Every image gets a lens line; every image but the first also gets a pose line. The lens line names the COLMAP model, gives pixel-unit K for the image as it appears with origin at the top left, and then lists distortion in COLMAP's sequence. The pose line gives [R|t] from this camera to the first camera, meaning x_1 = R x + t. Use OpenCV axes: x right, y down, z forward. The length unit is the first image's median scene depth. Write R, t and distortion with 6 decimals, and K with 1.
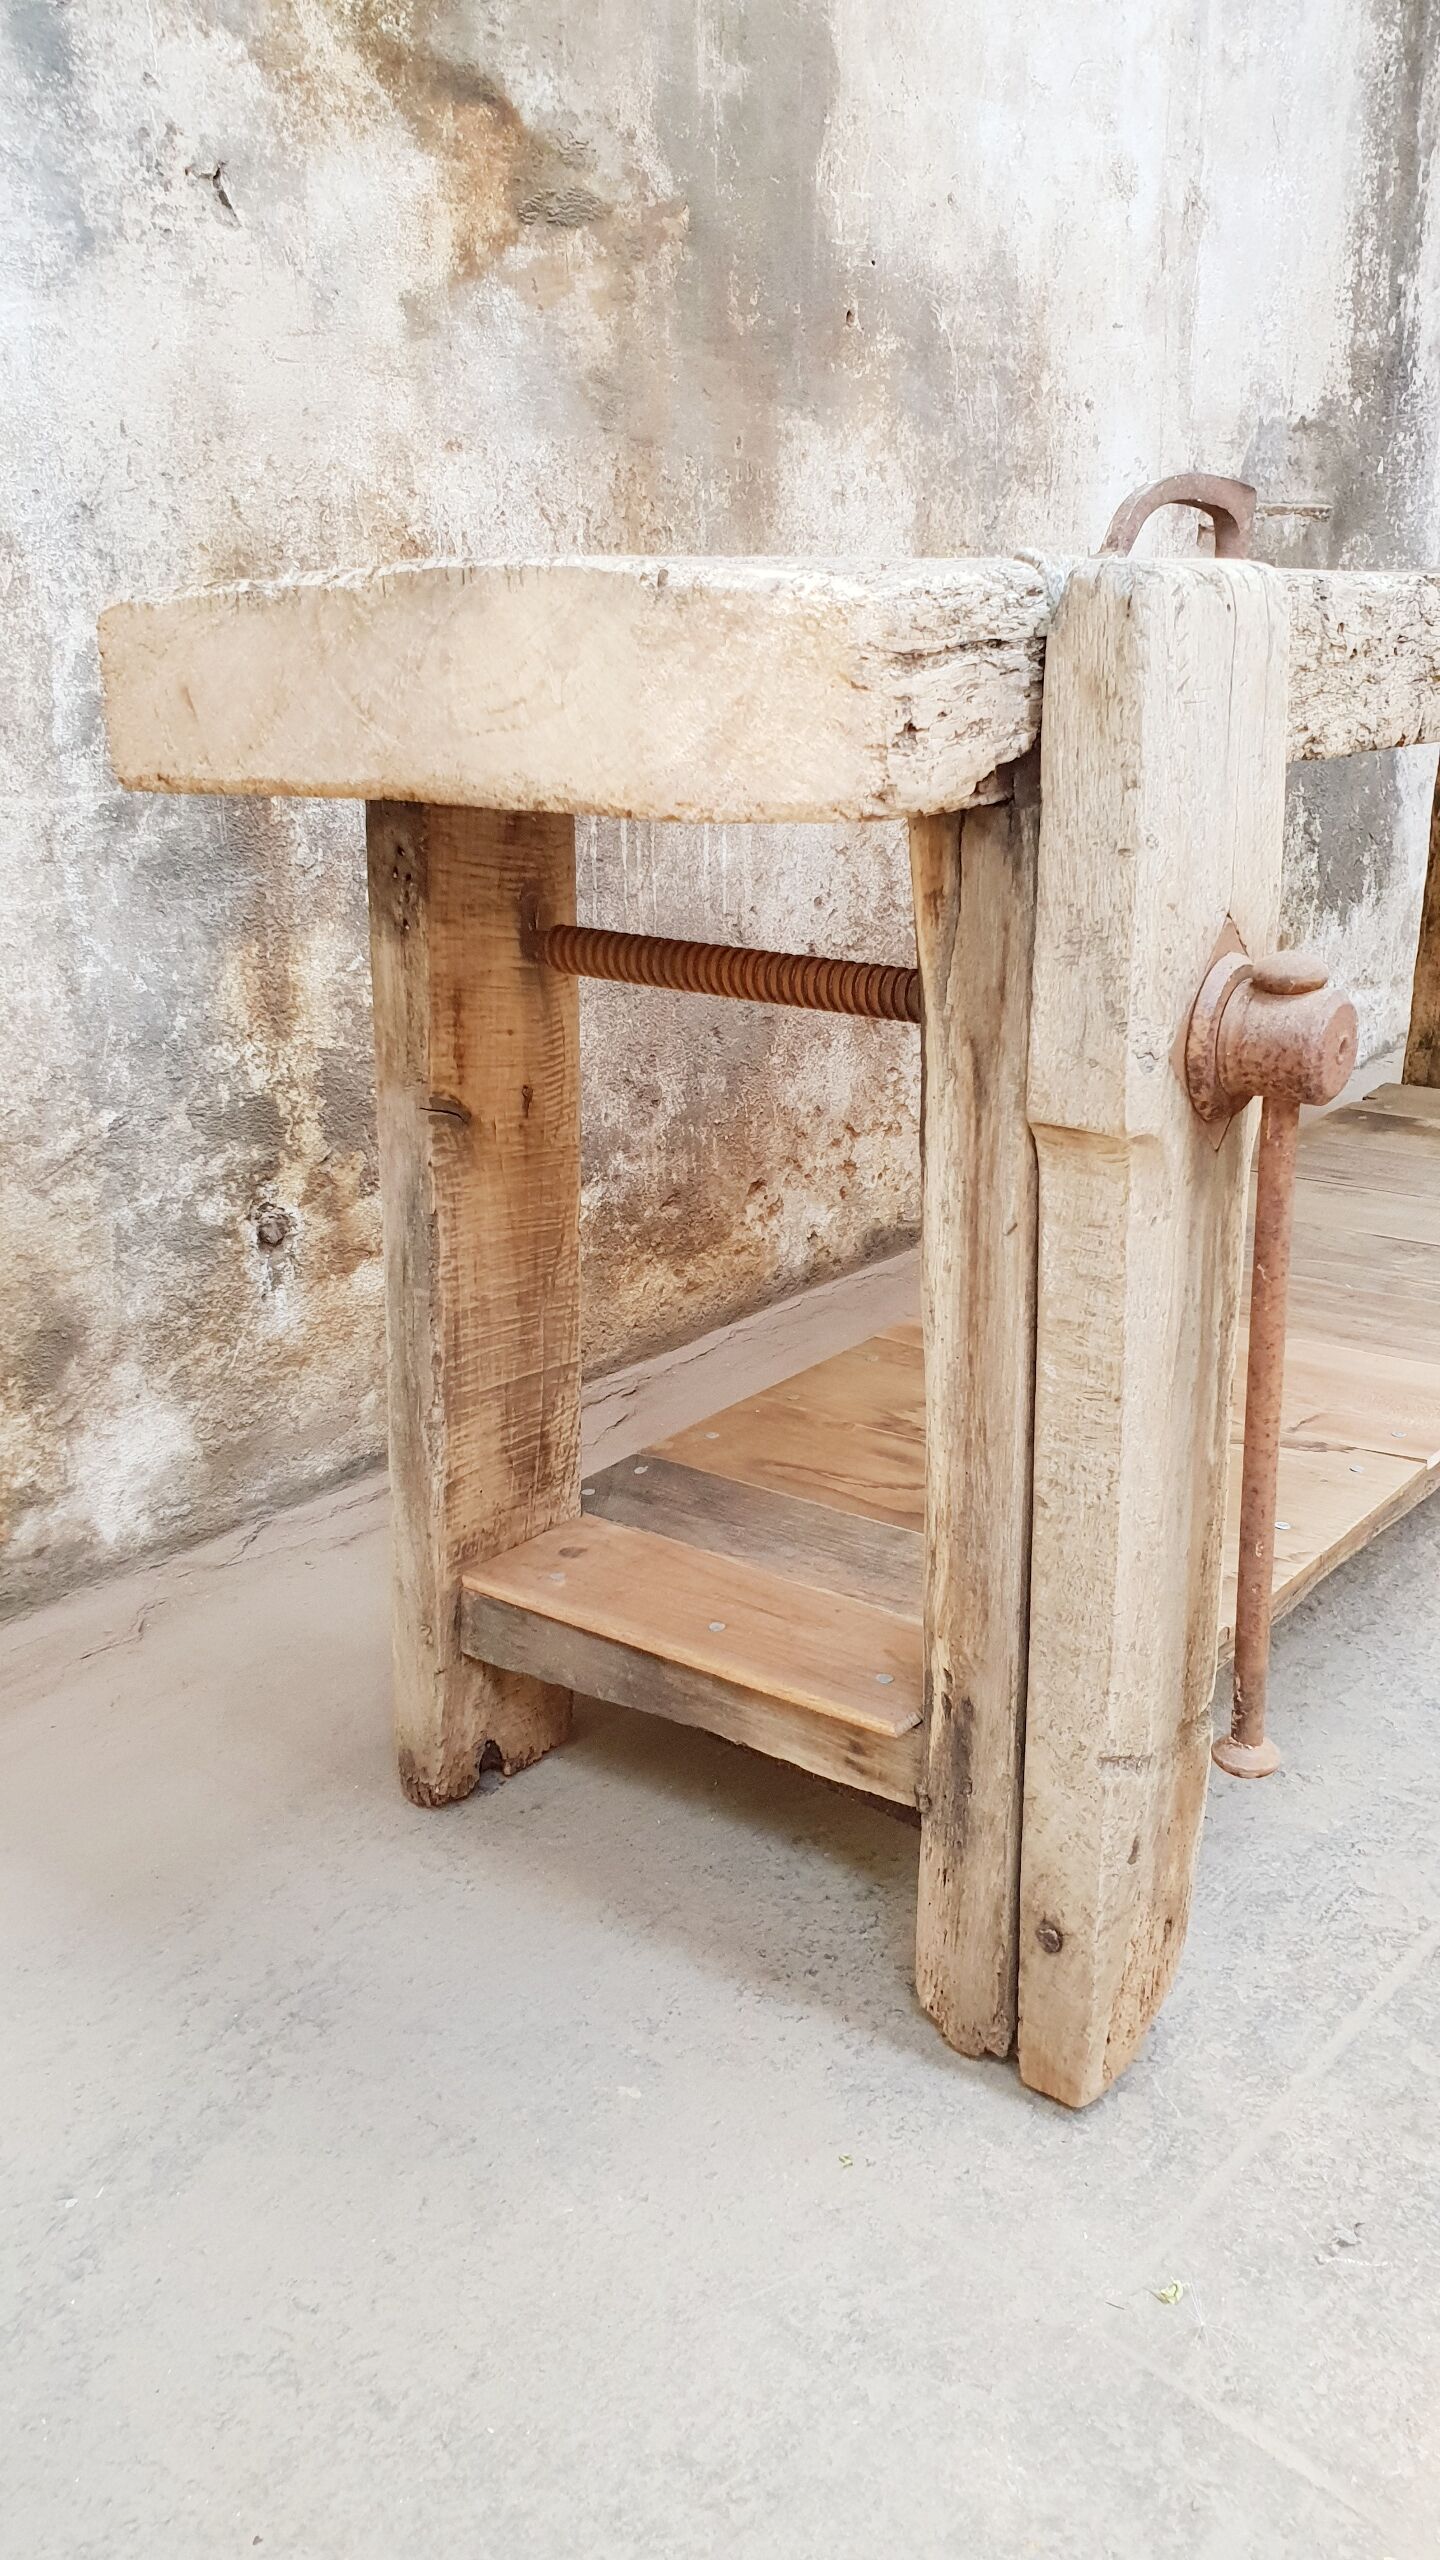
lens RADIAL K [[2021.4, 0, 766.3], [0, 2021.4, 1266.7], [0, 0, 1]] dist [0.095295, -0.227111]
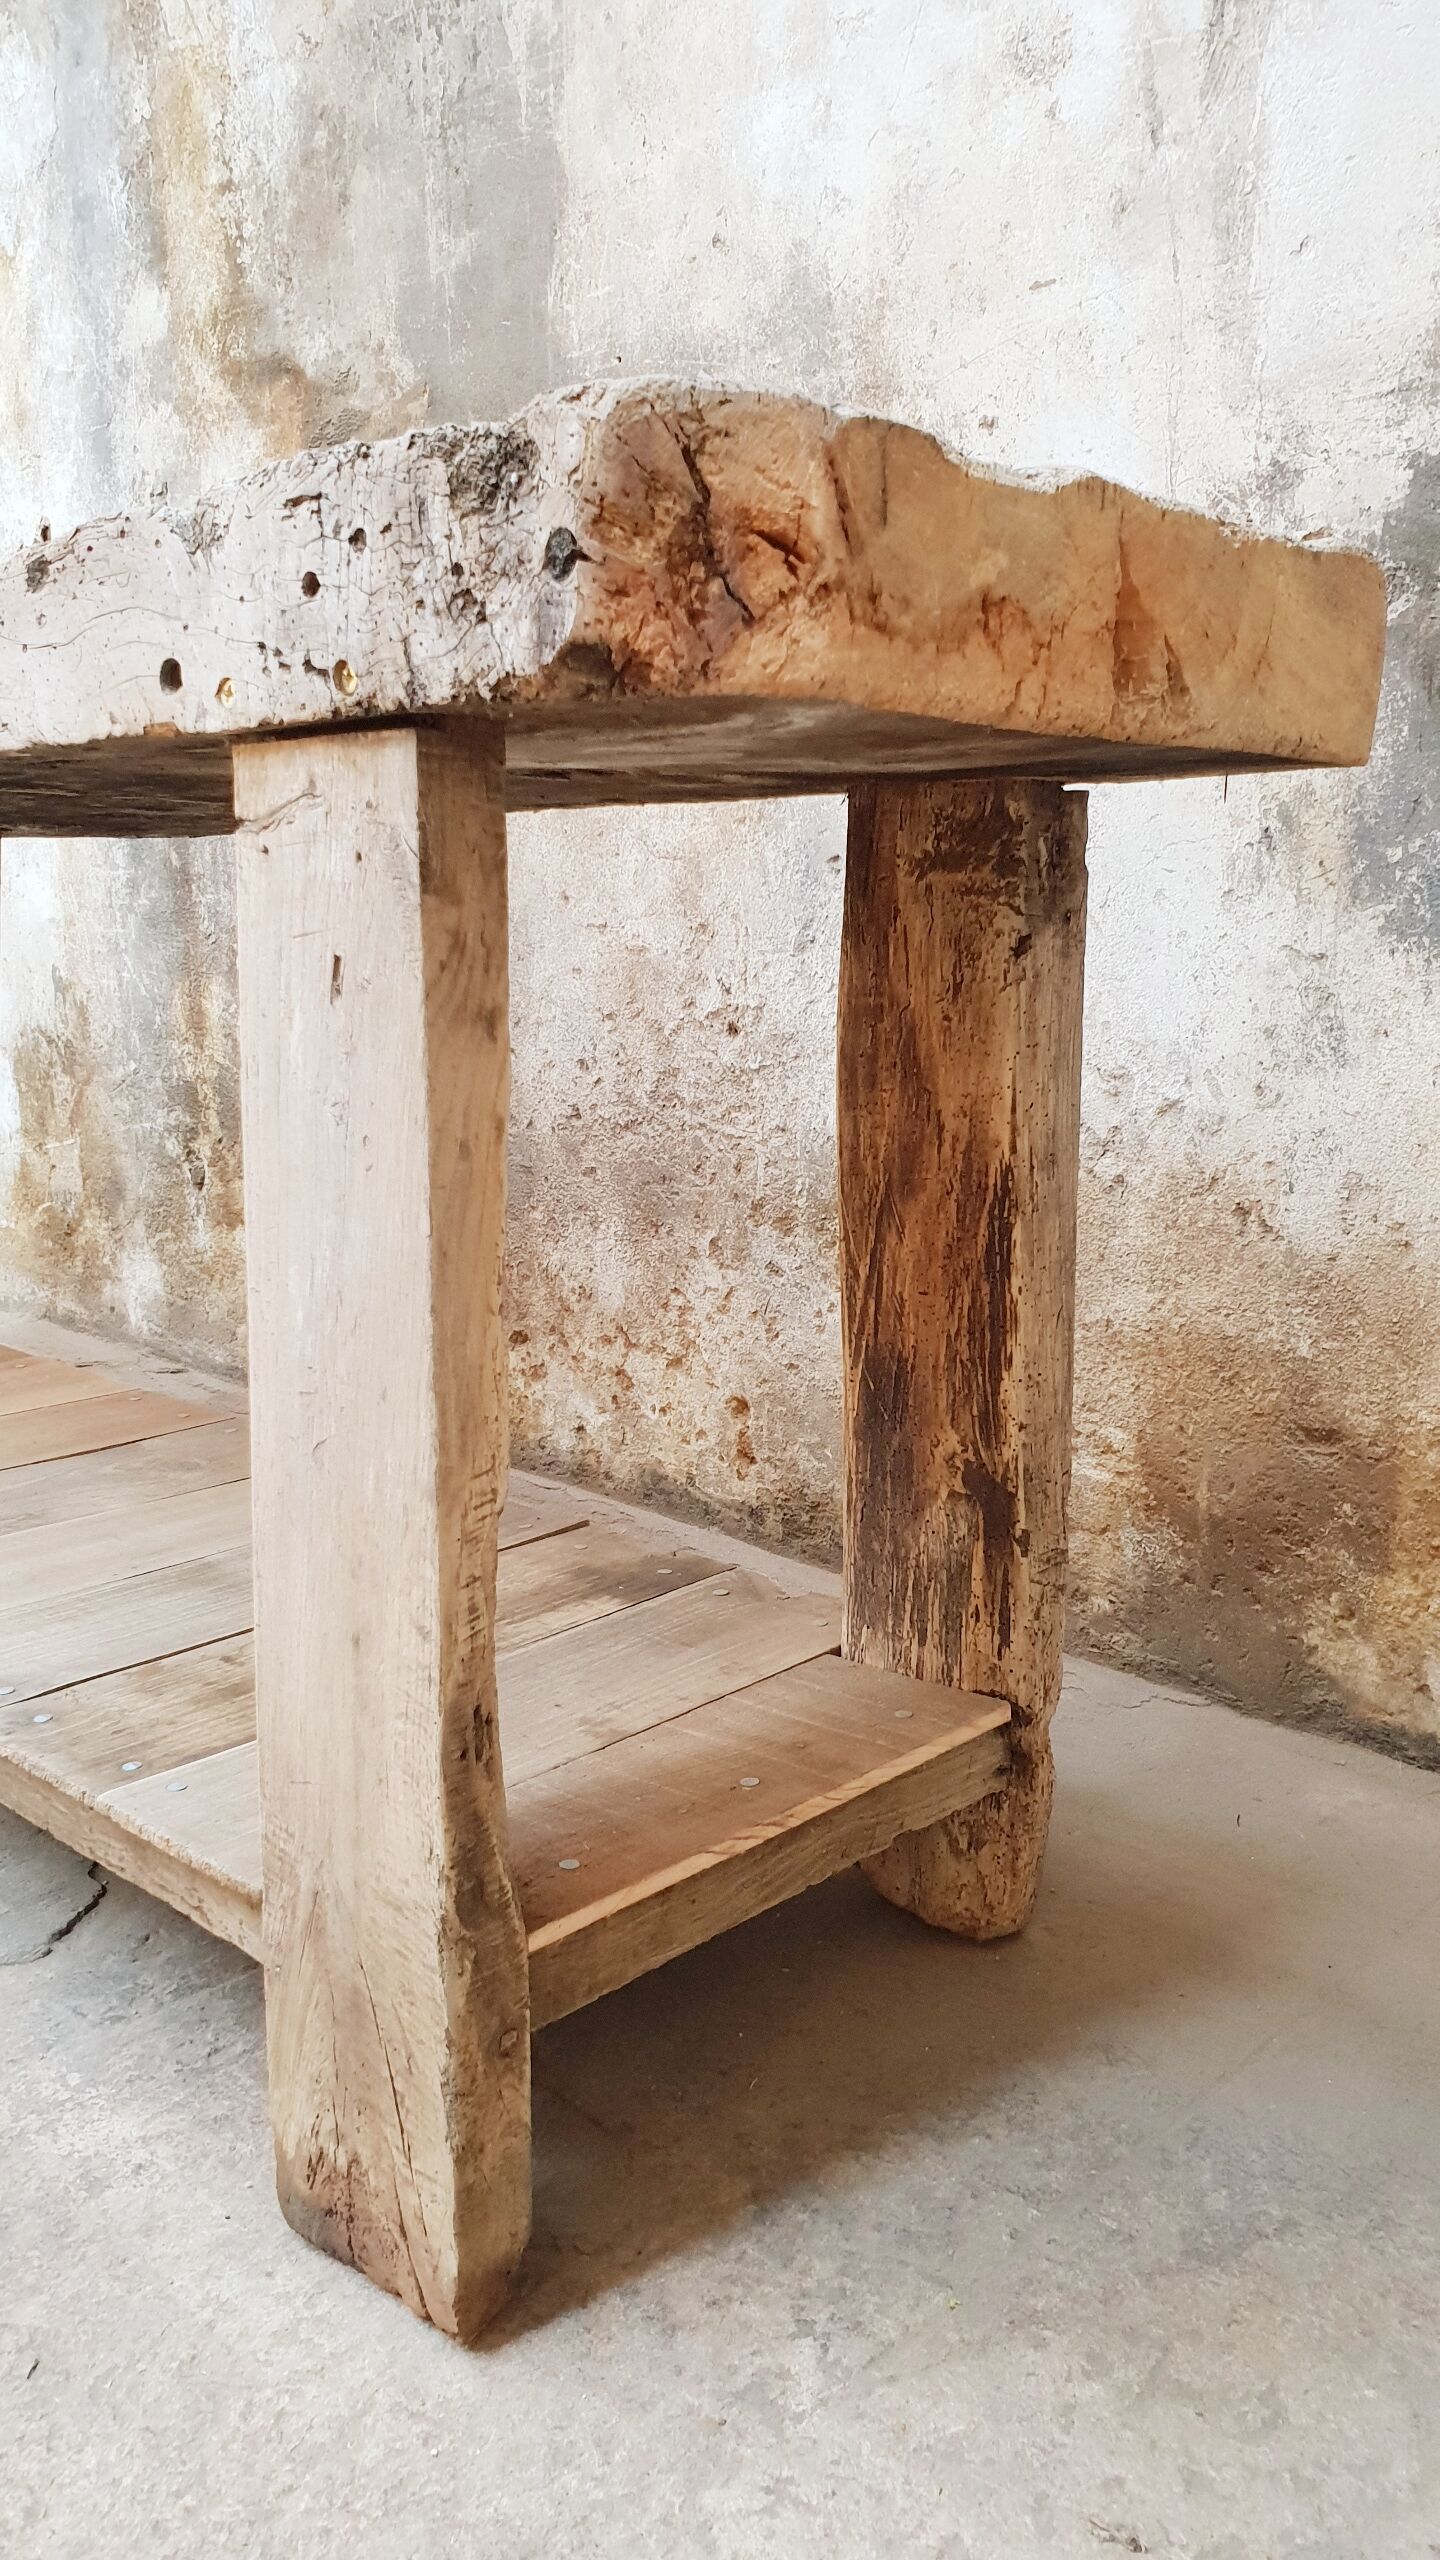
lens RADIAL K [[1997.7, 0, 735.5], [0, 1997.7, 1308.1], [0, 0, 1]] dist [0.003085, 0.006025]
pose [[-0.071038, 0.233156, -0.969841, 1.162323], [-0.313526, 0.917800, 0.243609, -0.405020], [0.946919, 0.321376, 0.007902, 1.388224]]
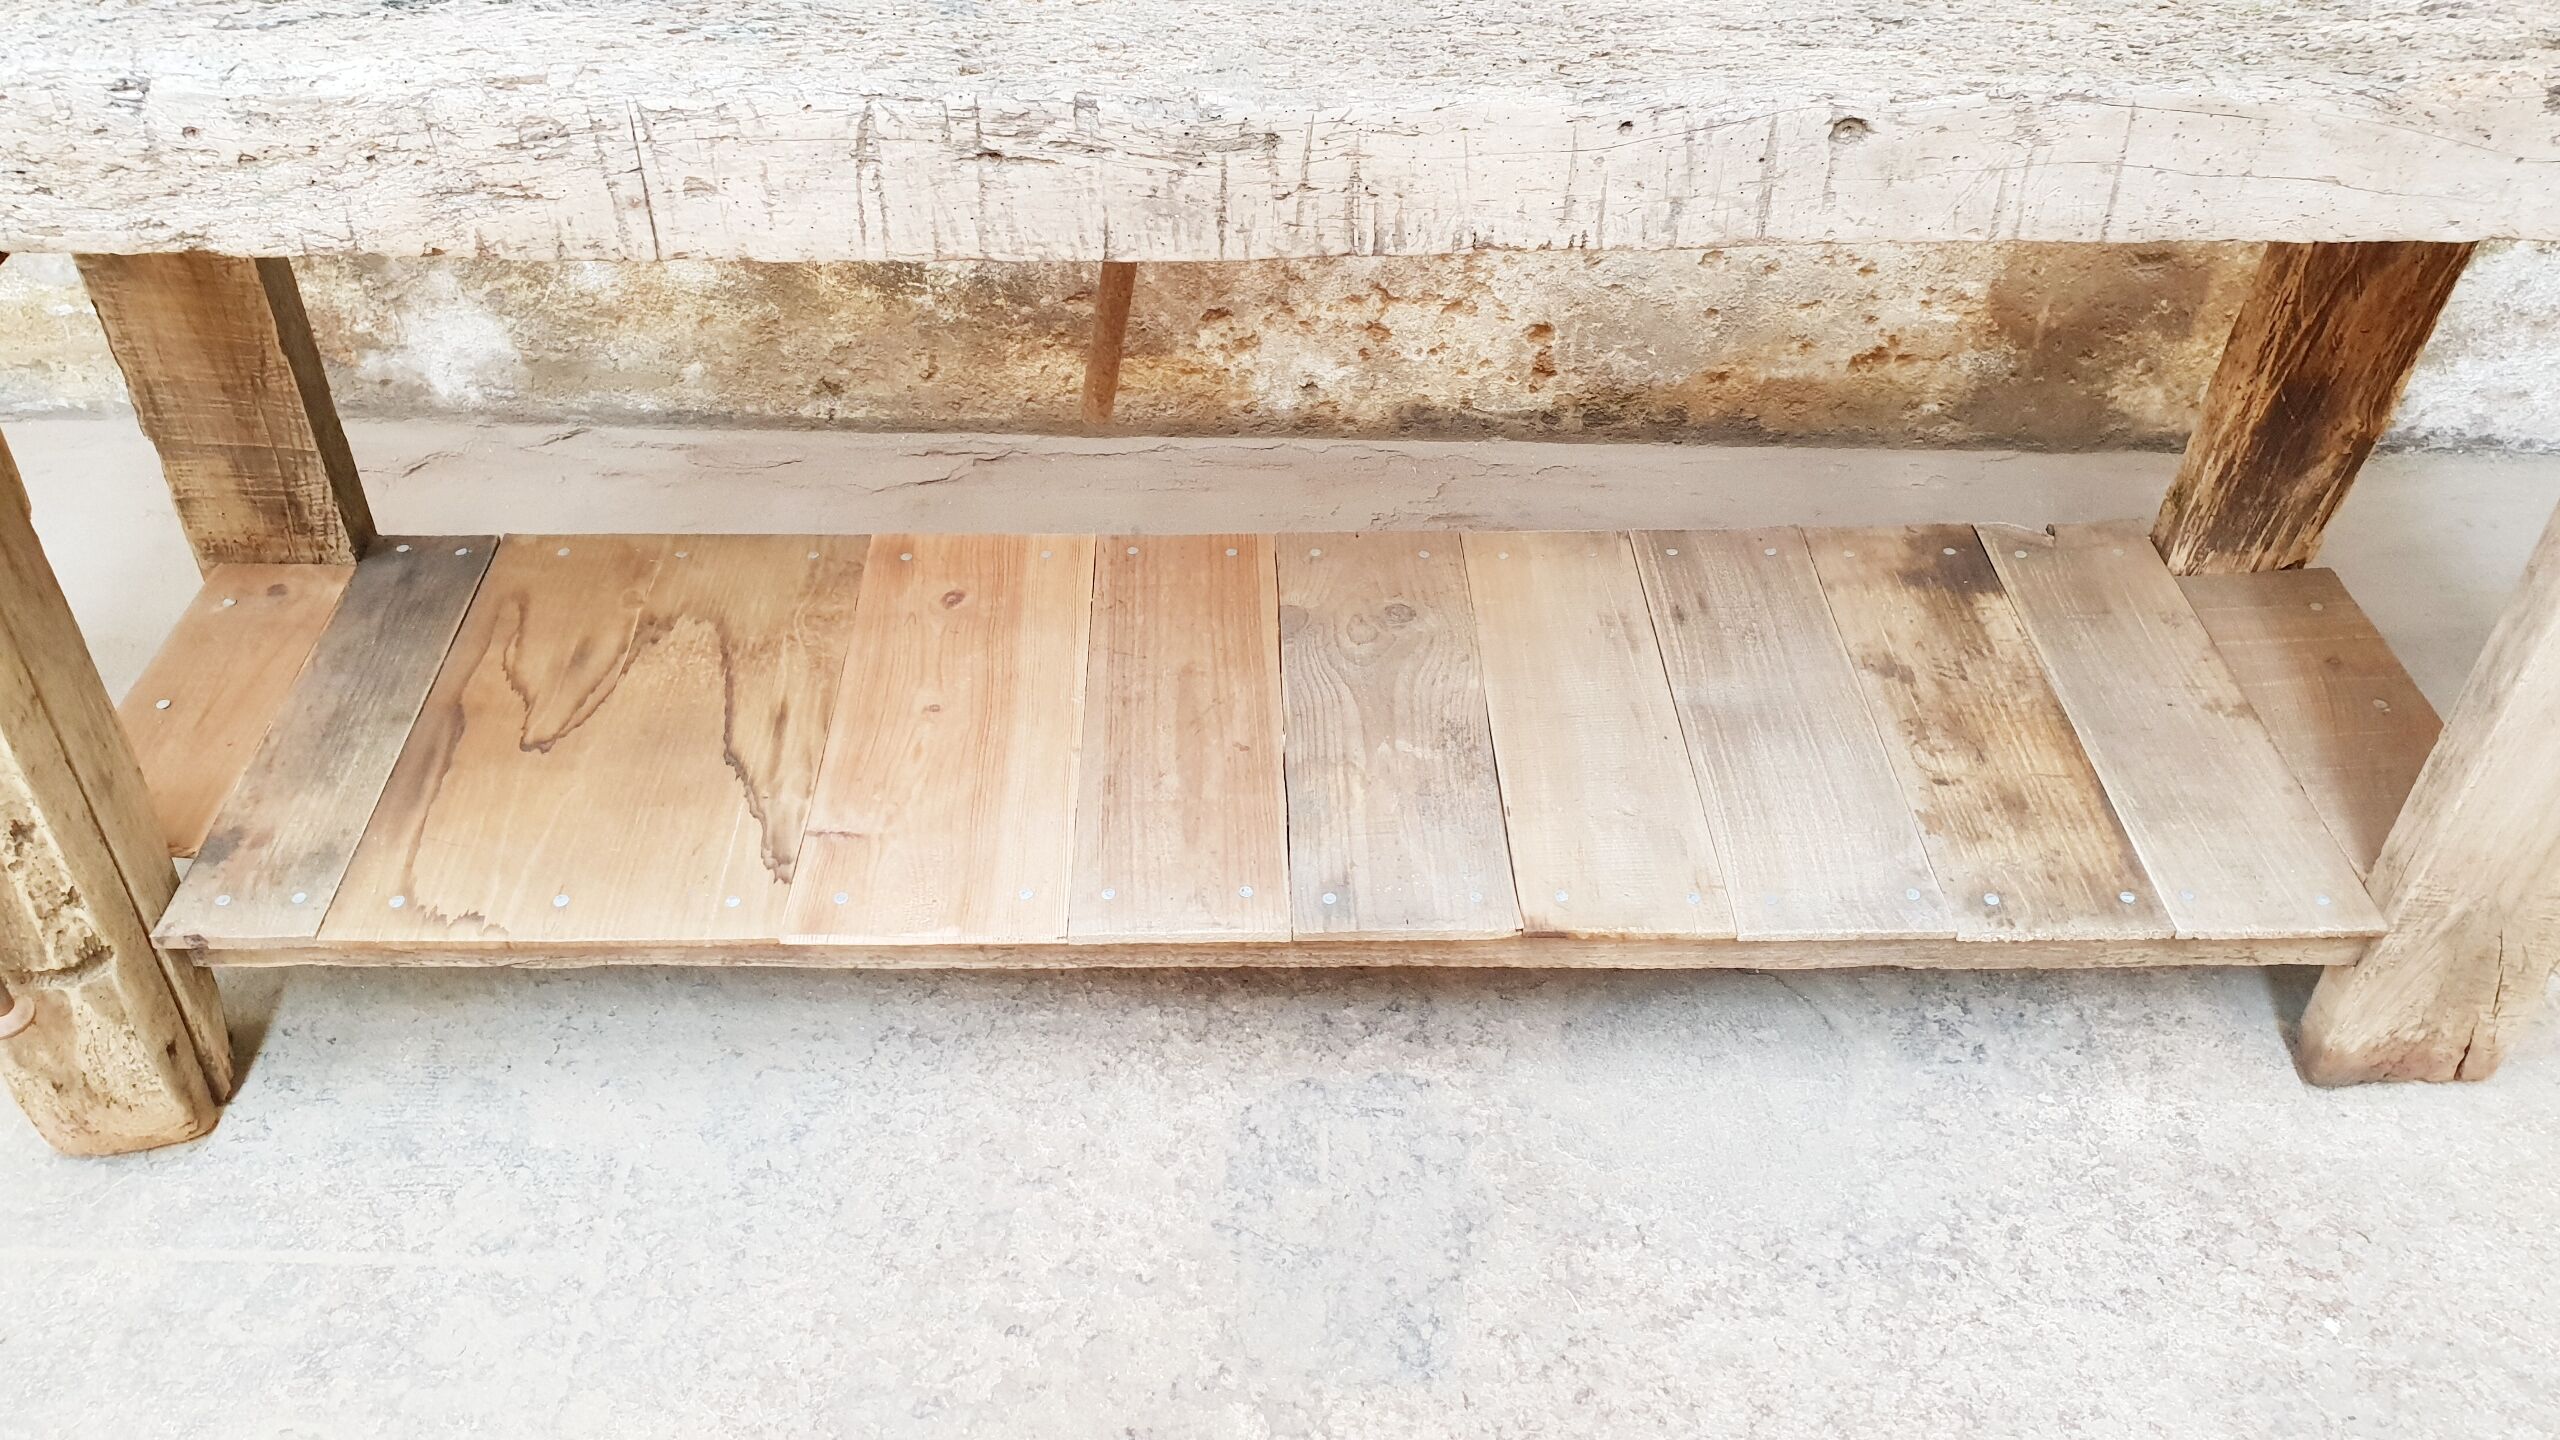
lens RADIAL K [[2021.4, 0, 1268.8], [0, 2021.4, 720.7], [0, 0, 1]] dist [0.095295, -0.227111]
pose [[0.641026, 0.523223, -0.561536, 0.806961], [-0.264658, 0.837438, 0.478178, -0.428417], [0.720446, -0.157910, 0.675295, 0.458235]]
